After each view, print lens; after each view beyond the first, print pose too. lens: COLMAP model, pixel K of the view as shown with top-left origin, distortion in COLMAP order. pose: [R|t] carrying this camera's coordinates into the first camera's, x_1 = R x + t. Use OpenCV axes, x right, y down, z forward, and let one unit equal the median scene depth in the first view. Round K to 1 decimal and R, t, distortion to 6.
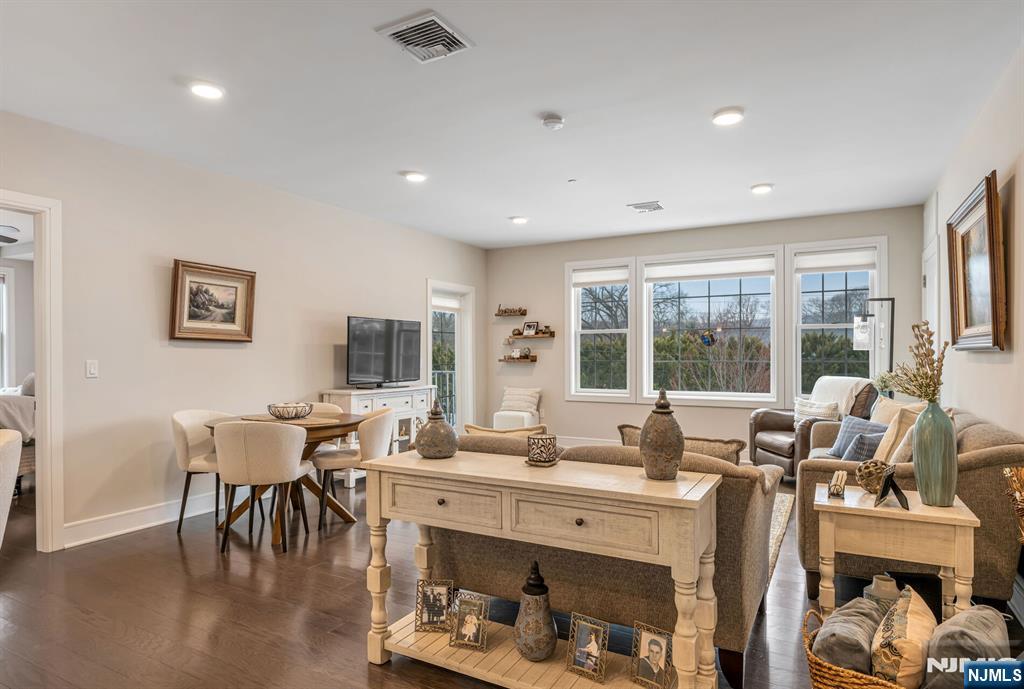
lens RADIAL K [[588.7, 0, 509.2], [0, 588.7, 358.4], [0, 0, 1]] dist [0.000656, 0.000095]
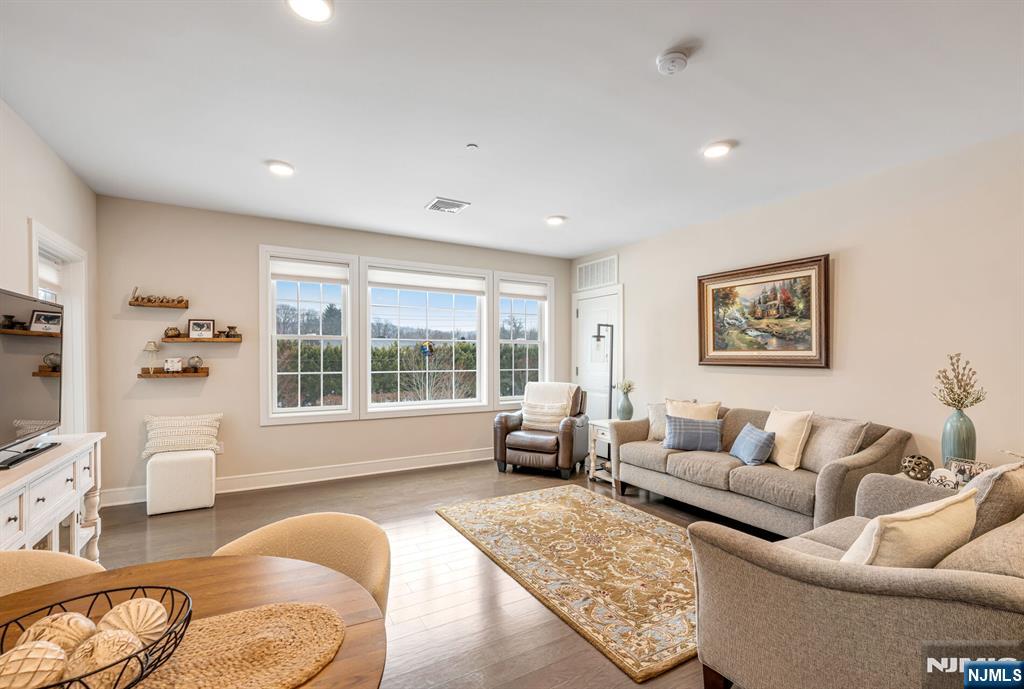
lens RADIAL K [[453.1, 0, 518.8], [0, 453.1, 358.6], [0, 0, 1]] dist [-0.000172, -0.000031]
pose [[0.510871, -0.002080, 0.859655, -0.237096], [0.000038, 0.999997, 0.002397, -0.016909], [-0.859657, -0.001192, 0.510870, 0.414774]]
